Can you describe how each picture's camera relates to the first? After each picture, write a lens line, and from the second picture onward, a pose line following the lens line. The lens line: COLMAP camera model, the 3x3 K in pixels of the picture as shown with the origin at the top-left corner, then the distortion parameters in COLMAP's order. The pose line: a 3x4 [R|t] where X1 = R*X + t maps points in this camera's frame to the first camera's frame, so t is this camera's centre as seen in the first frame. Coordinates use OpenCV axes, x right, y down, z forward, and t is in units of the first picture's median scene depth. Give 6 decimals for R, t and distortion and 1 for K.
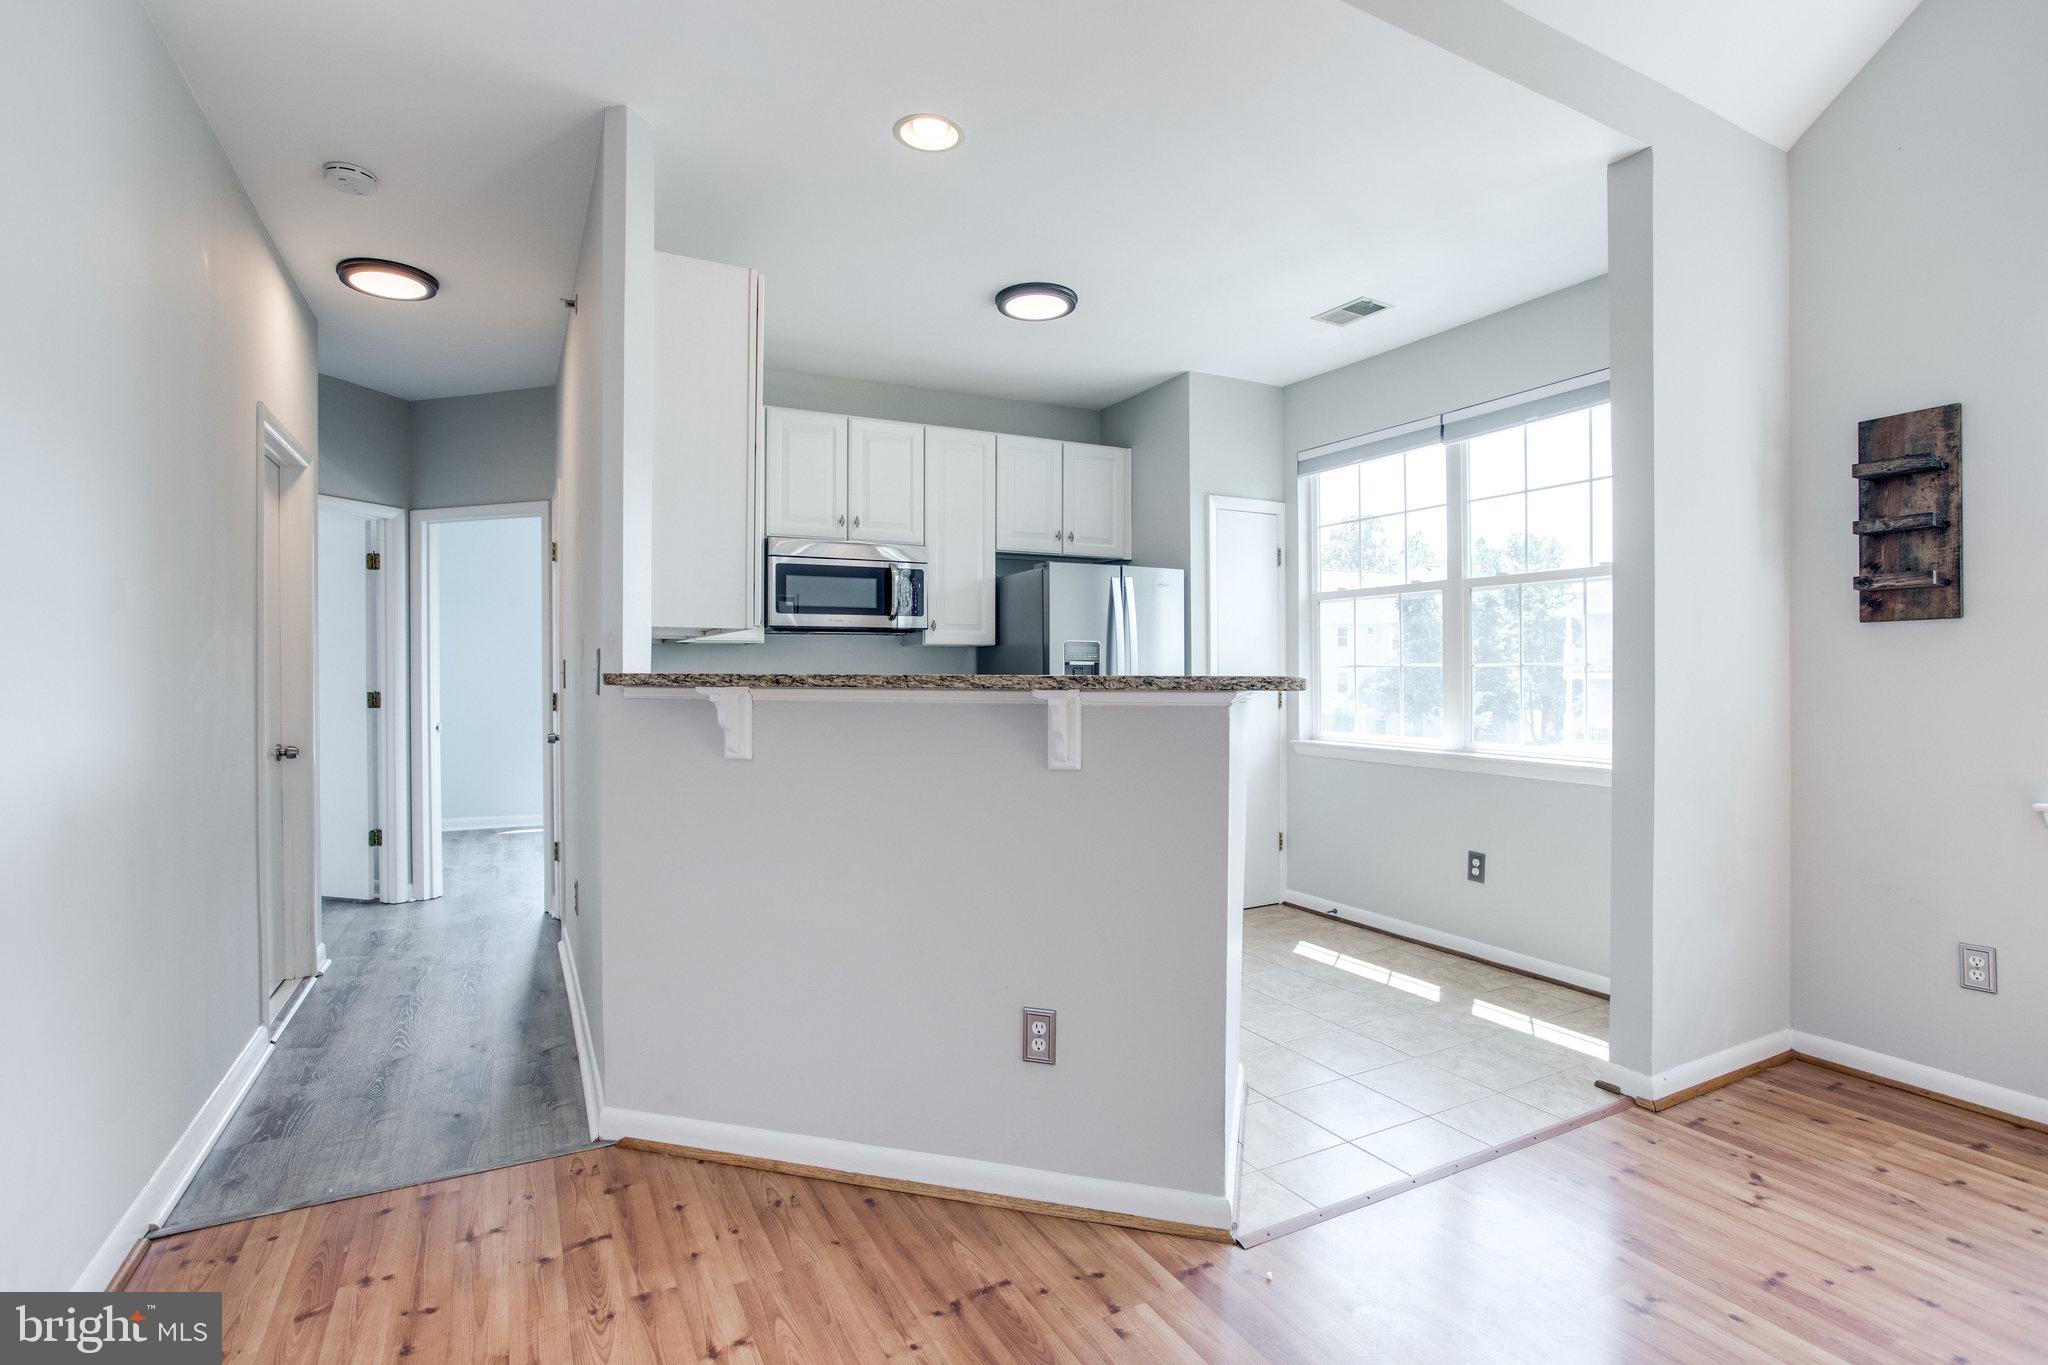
lens RADIAL K [[969.3, 0, 1026.7], [0, 969.3, 695.9], [0, 0, 1]] dist [-0.049159, 0.019776]
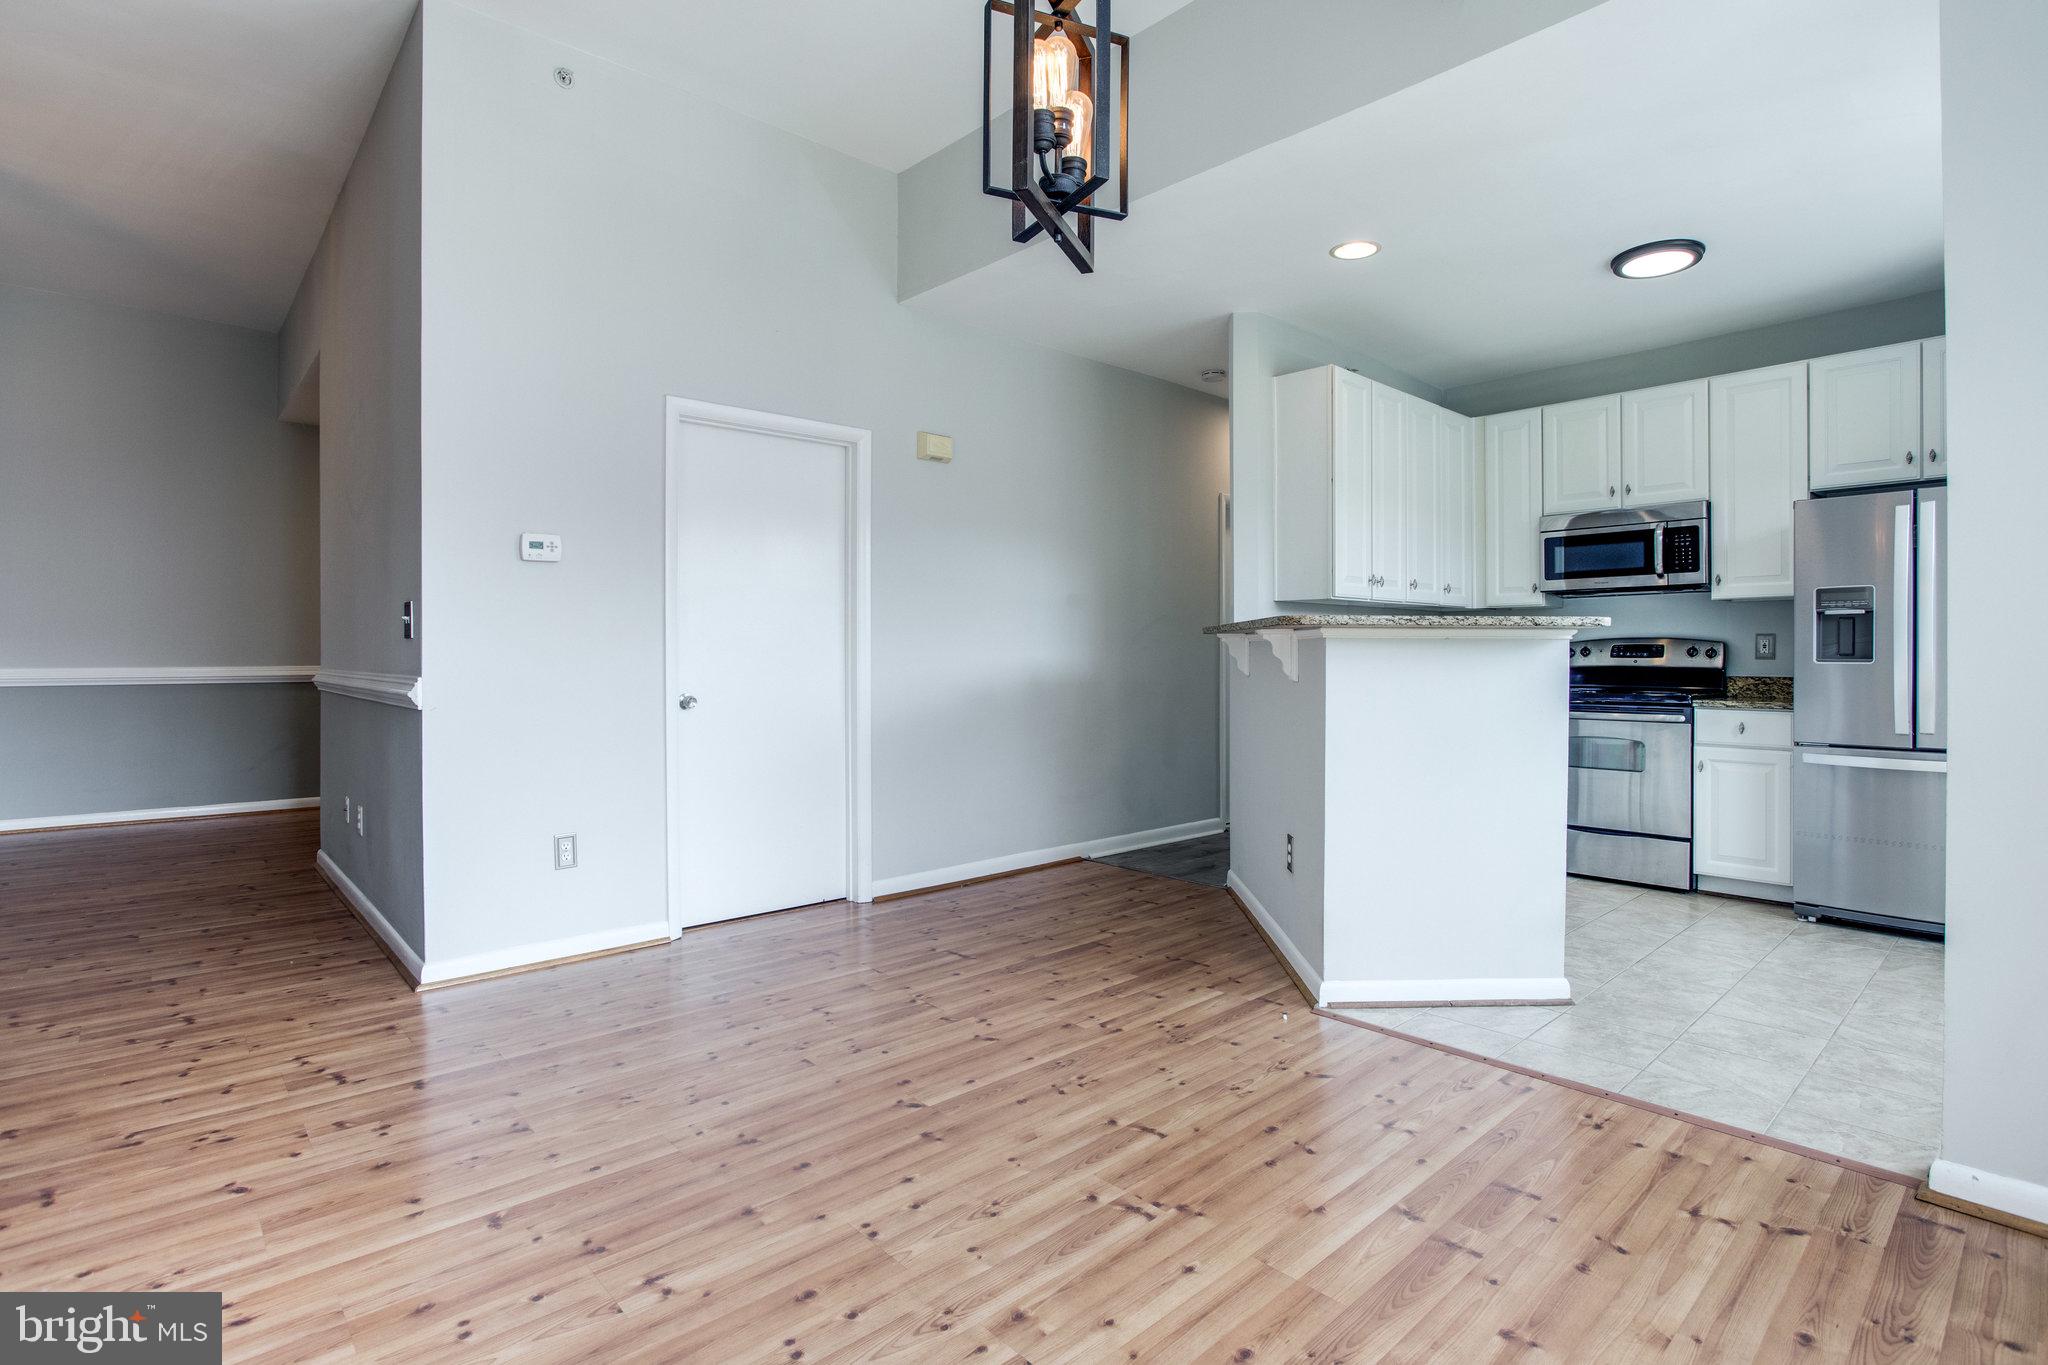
lens RADIAL K [[983.4, 0, 1024.0], [0, 983.4, 682.5], [0, 0, 1]] dist [-0.039759, 0.017769]
pose [[0.248373, 0.021876, -0.968417, 0.849750], [-0.030171, 0.999435, 0.014838, 0.045247], [0.968195, 0.025533, 0.248892, 0.119357]]
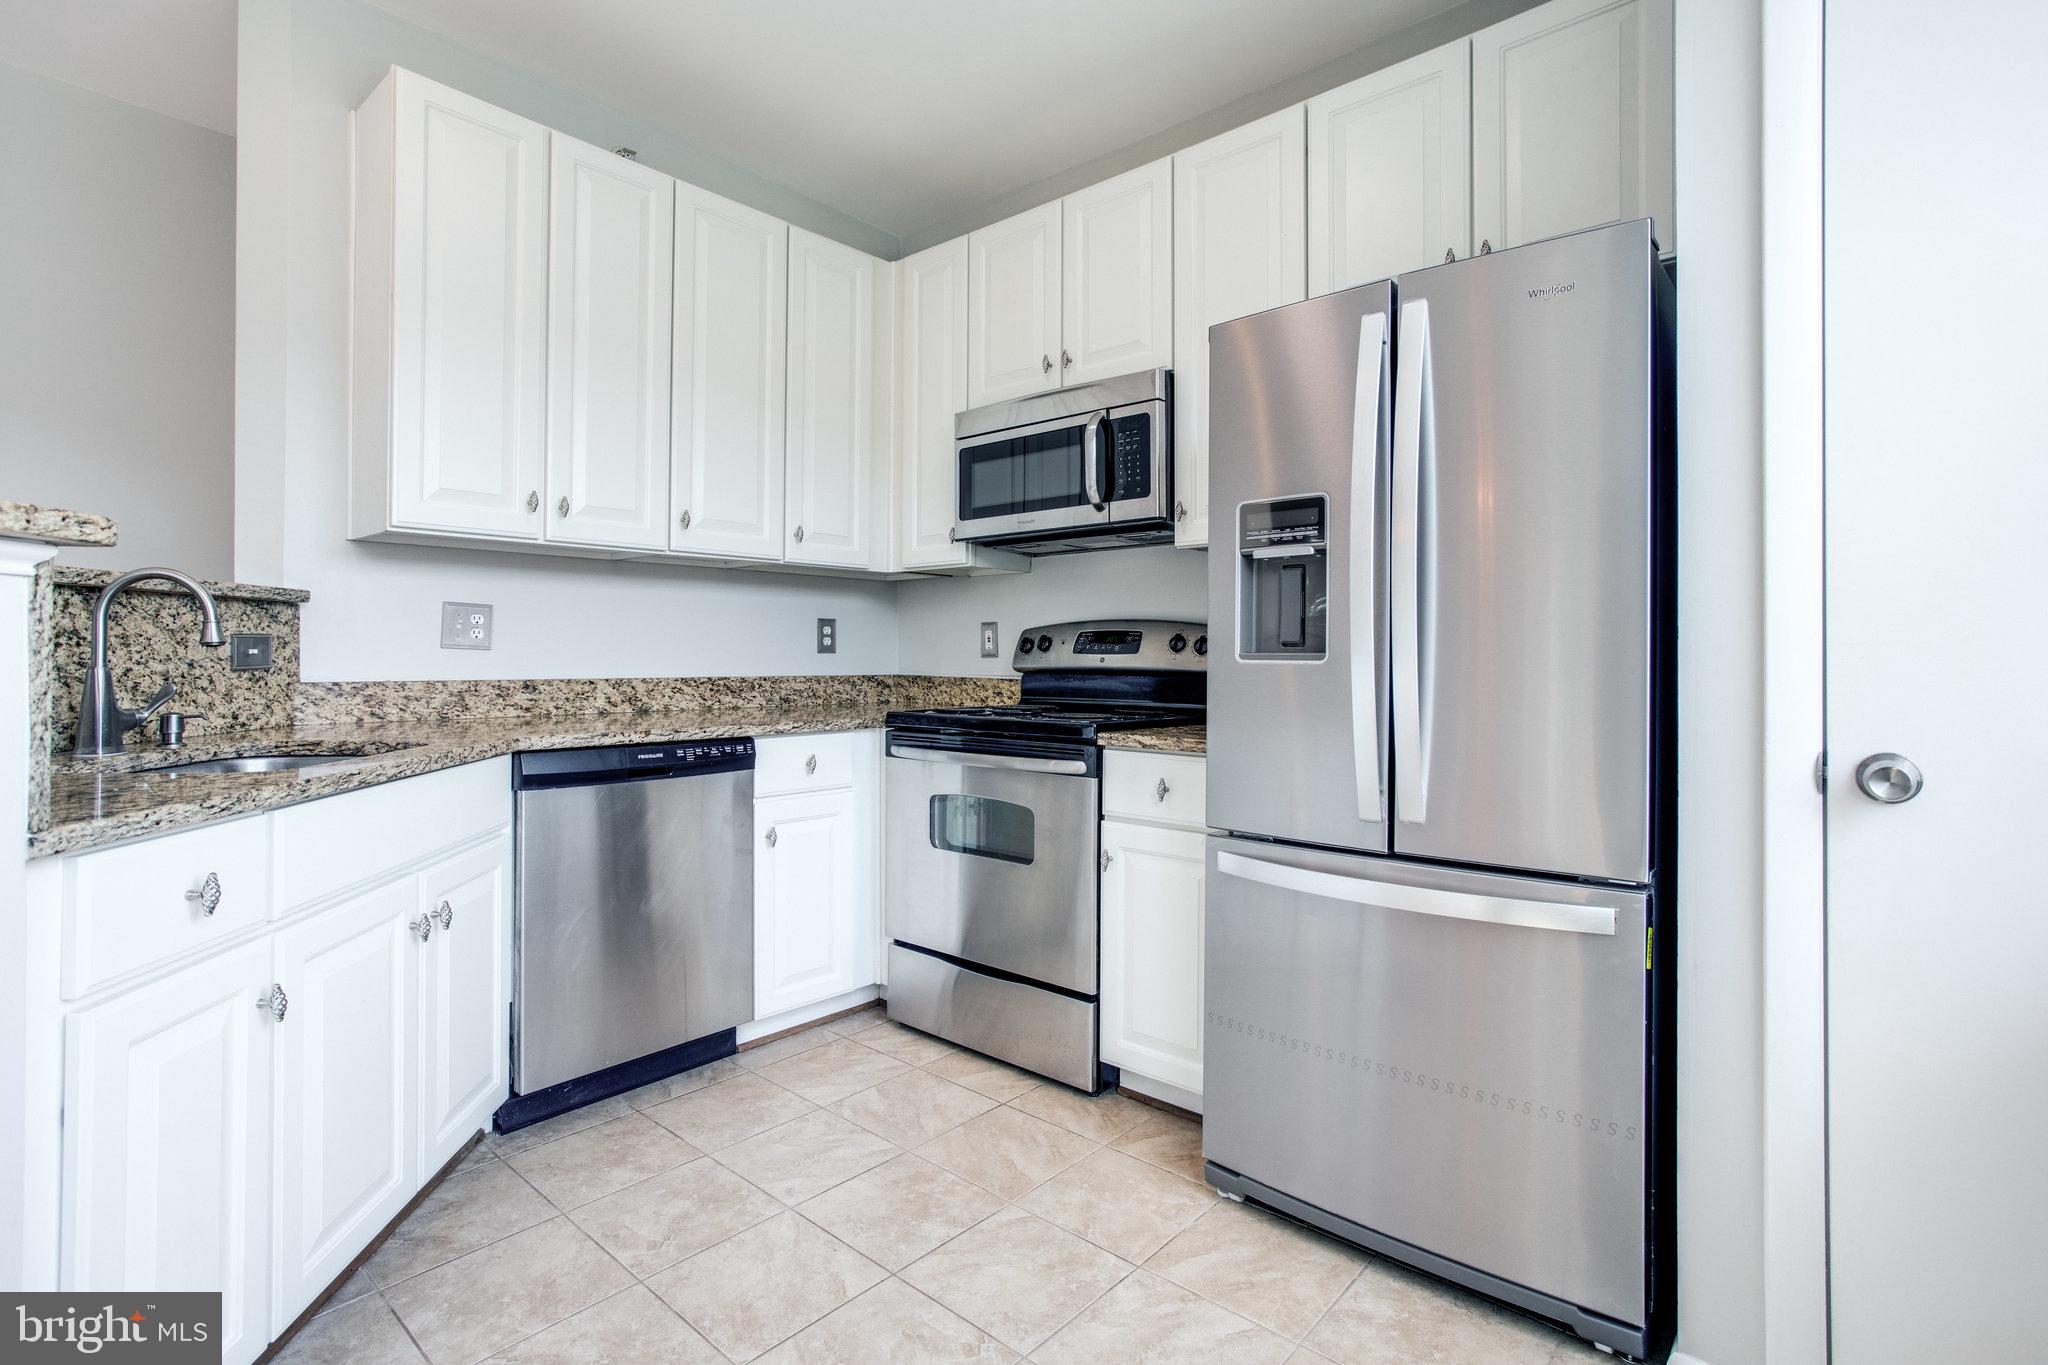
lens RADIAL K [[969.3, 0, 1026.7], [0, 969.3, 695.9], [0, 0, 1]] dist [-0.049159, 0.019776]
pose [[0.358676, 0.033969, -0.932844, 0.469755], [-0.029833, 0.999244, 0.024916, 0.021781], [0.932985, 0.018893, 0.359418, 0.939278]]
